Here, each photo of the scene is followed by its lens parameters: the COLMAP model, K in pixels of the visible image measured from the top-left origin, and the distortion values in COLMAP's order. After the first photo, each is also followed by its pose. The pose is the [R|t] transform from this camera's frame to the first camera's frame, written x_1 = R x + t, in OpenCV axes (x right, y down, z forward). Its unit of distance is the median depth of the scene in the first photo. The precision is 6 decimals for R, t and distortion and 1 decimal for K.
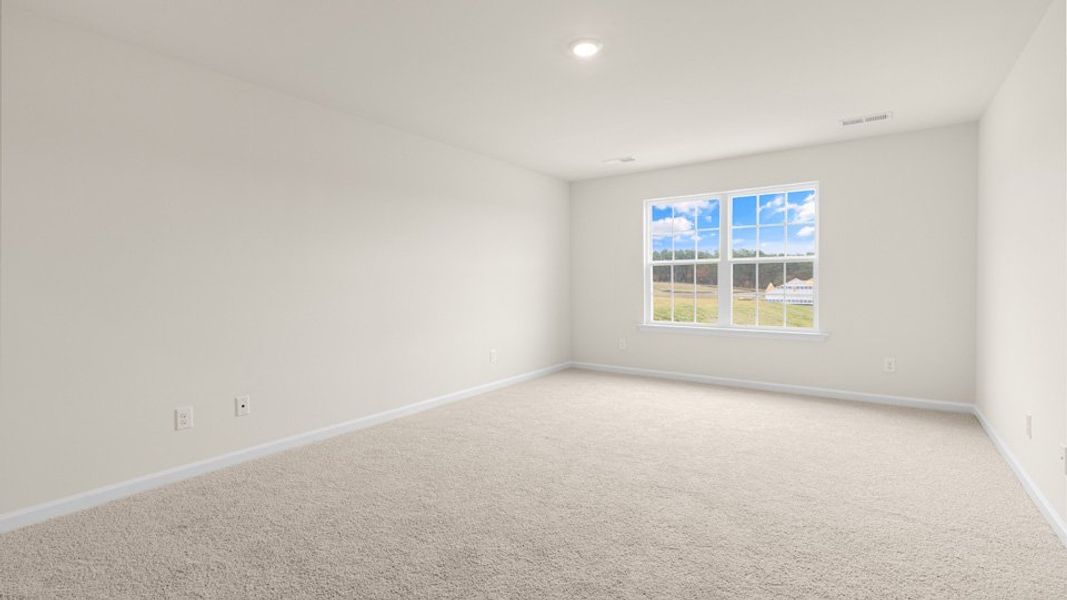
lens RADIAL K [[485.5, 0, 534.7], [0, 485.5, 286.0], [0, 0, 1]] dist [0.016833, 0.000220]
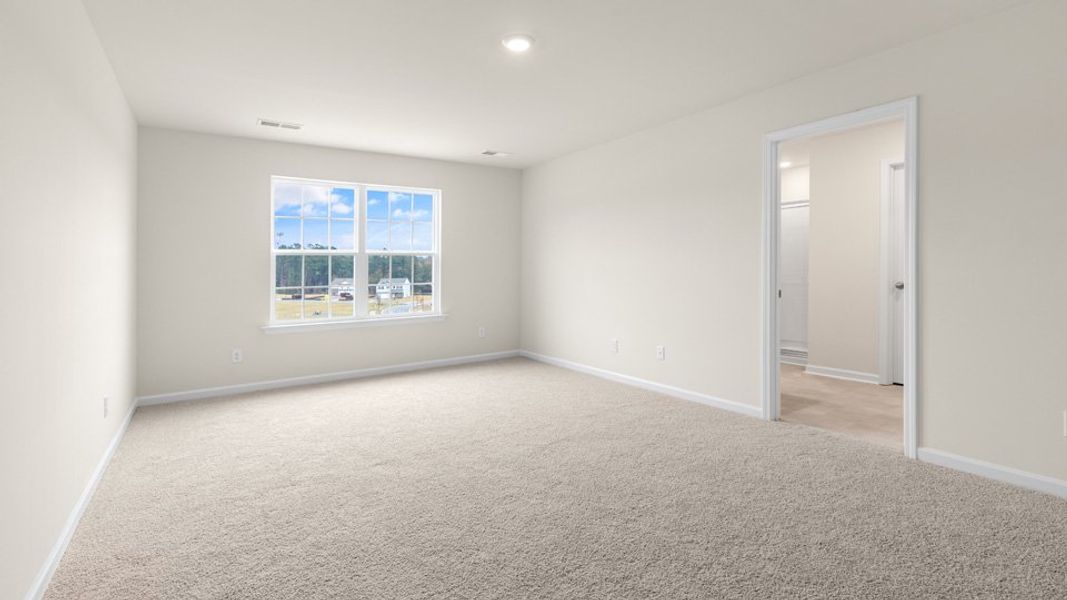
lens RADIAL K [[495.0, 0, 532.0], [0, 495.0, 273.1], [0, 0, 1]] dist [-0.000067, 0.000078]
pose [[0.344991, -0.005405, 0.938590, -0.438261], [0.021202, 0.999773, -0.002036, -0.000062], [-0.938366, 0.020603, 0.345028, 0.311105]]
